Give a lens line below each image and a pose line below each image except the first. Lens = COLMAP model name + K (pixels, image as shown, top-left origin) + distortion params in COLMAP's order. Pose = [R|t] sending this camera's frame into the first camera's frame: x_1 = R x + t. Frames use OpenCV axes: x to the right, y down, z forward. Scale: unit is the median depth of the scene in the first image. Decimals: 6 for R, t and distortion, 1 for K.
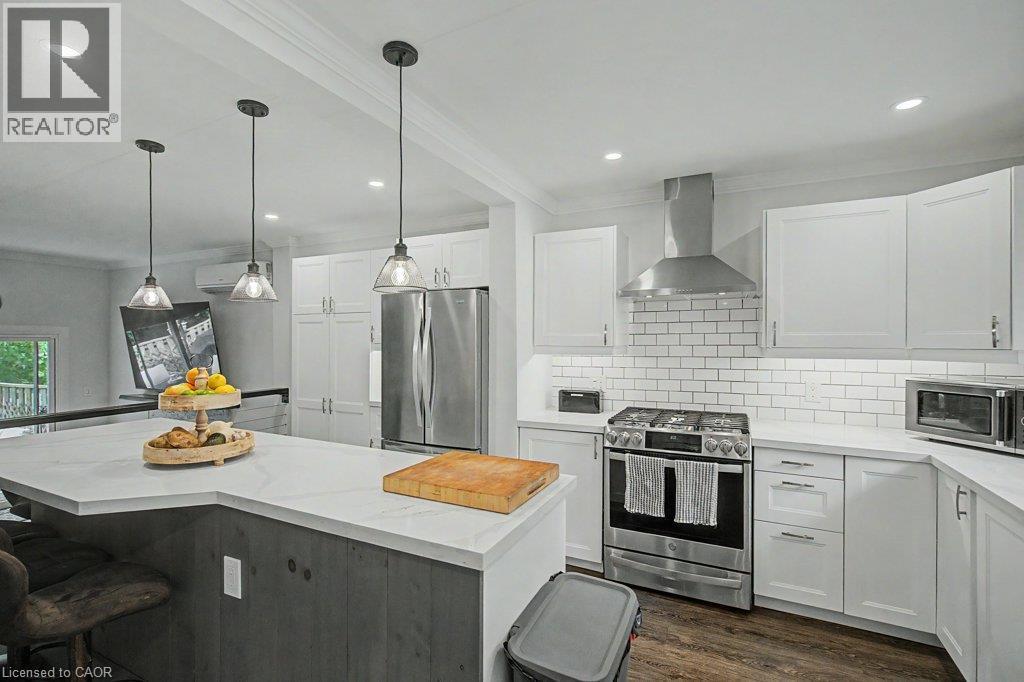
lens RADIAL K [[461.1, 0, 512.0], [0, 461.1, 341.0], [0, 0, 1]] dist [0.000148, 0.000009]
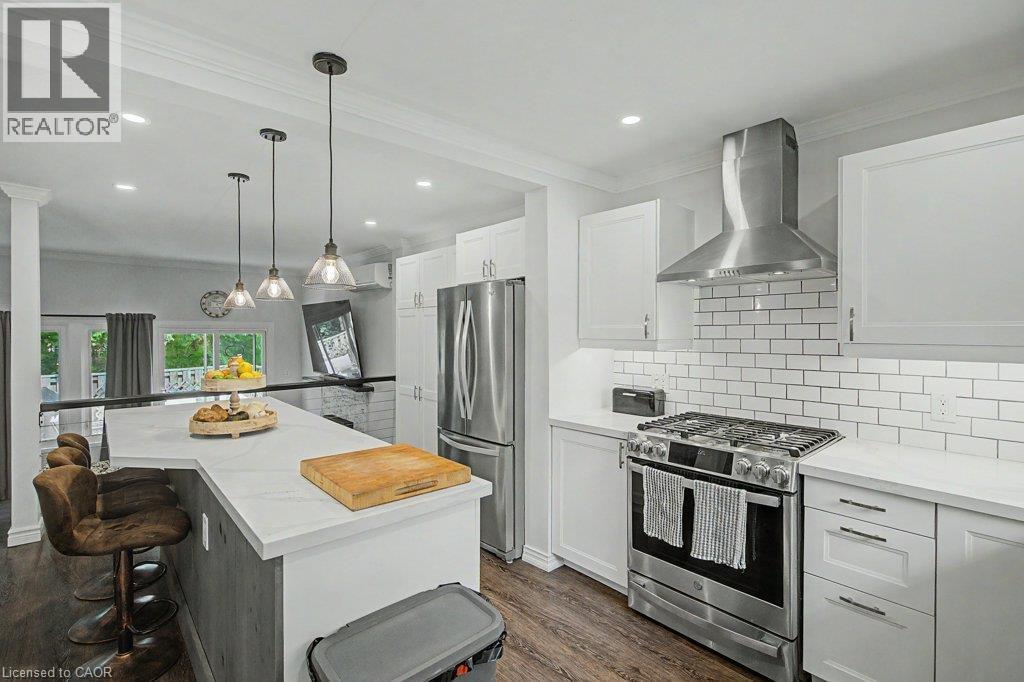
lens RADIAL K [[471.0, 0, 511.5], [0, 471.0, 334.3], [0, 0, 1]] dist [0.001292, -0.000187]
pose [[0.924568, 0.001037, -0.381017, 0.350088], [0.001018, 0.999986, 0.005193, -0.004564], [0.381017, -0.005189, 0.924554, 0.099489]]
